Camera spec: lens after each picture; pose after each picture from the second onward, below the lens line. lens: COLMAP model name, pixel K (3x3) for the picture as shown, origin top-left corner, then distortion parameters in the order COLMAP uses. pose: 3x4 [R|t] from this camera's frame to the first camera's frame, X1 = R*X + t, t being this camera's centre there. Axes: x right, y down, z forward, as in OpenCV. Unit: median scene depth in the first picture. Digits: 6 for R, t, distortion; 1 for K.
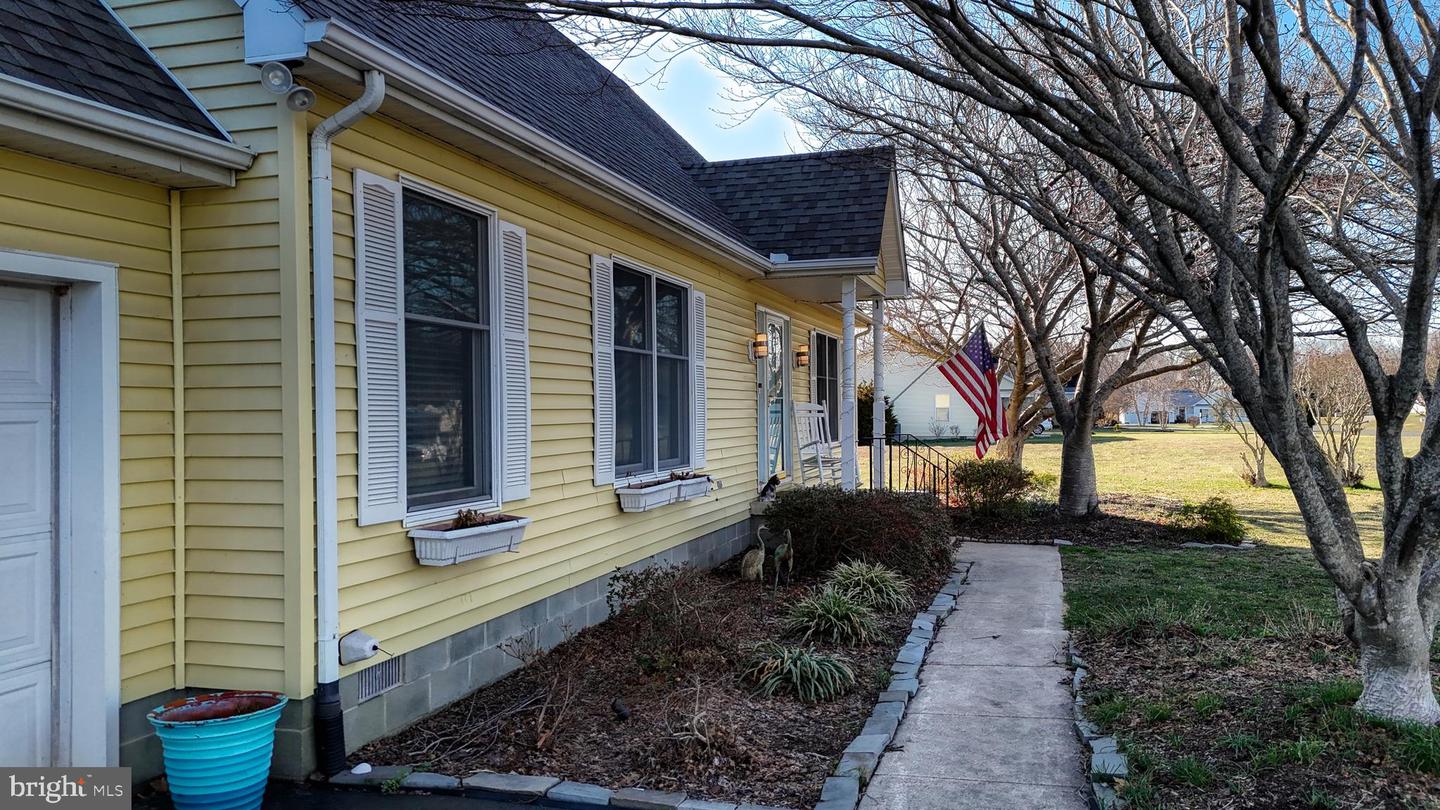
lens RADIAL K [[1068.9, 0, 720.0], [0, 1068.9, 405.0], [0, 0, 1]] dist [0.055999, -0.074146]
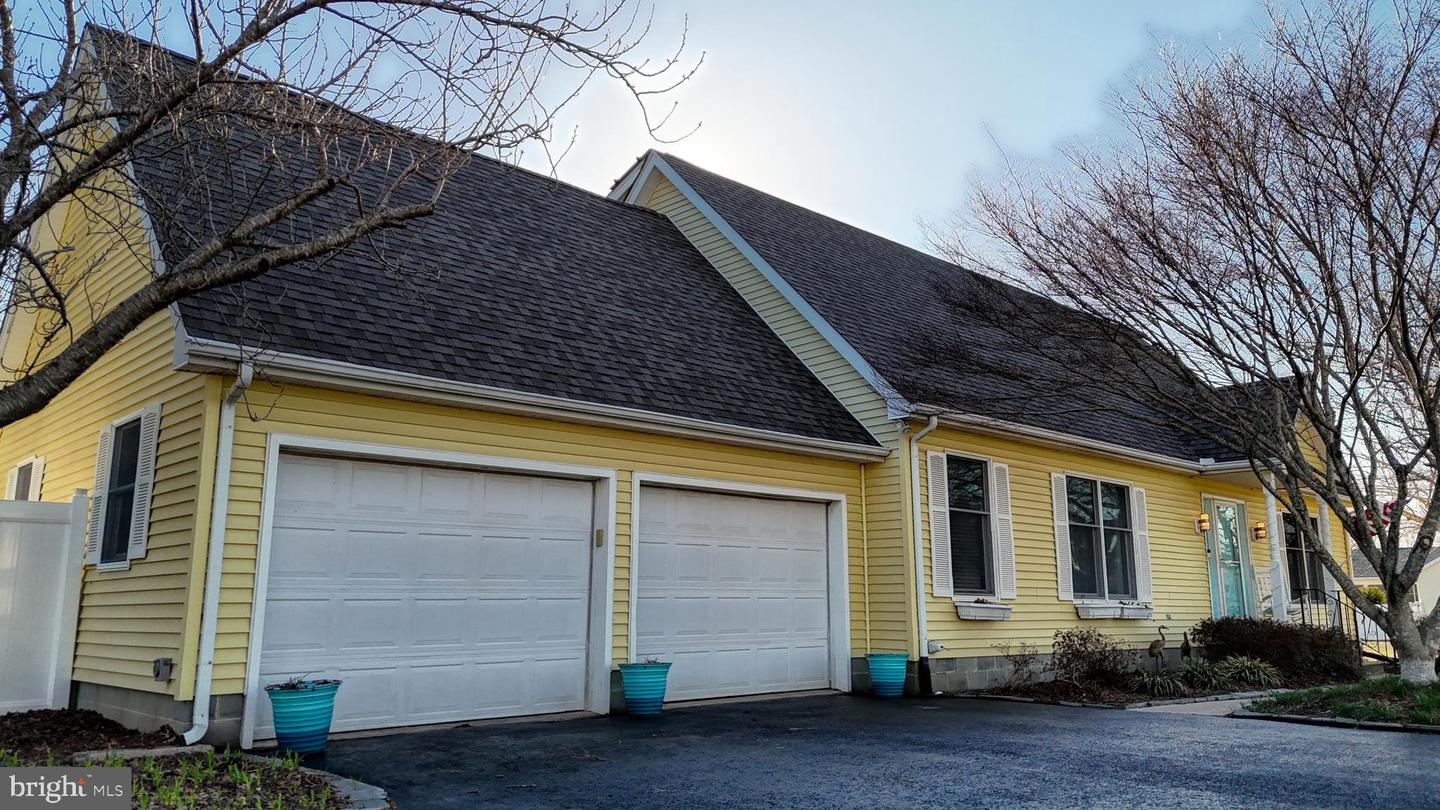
lens RADIAL K [[1067.0, 0, 722.8], [0, 1067.0, 387.3], [0, 0, 1]] dist [0.079999, -0.075119]
pose [[0.870189, -0.091682, -0.484112, 0.441222], [-0.004856, 0.980892, -0.194492, 0.116247], [0.492694, 0.171595, 0.853117, -1.307445]]
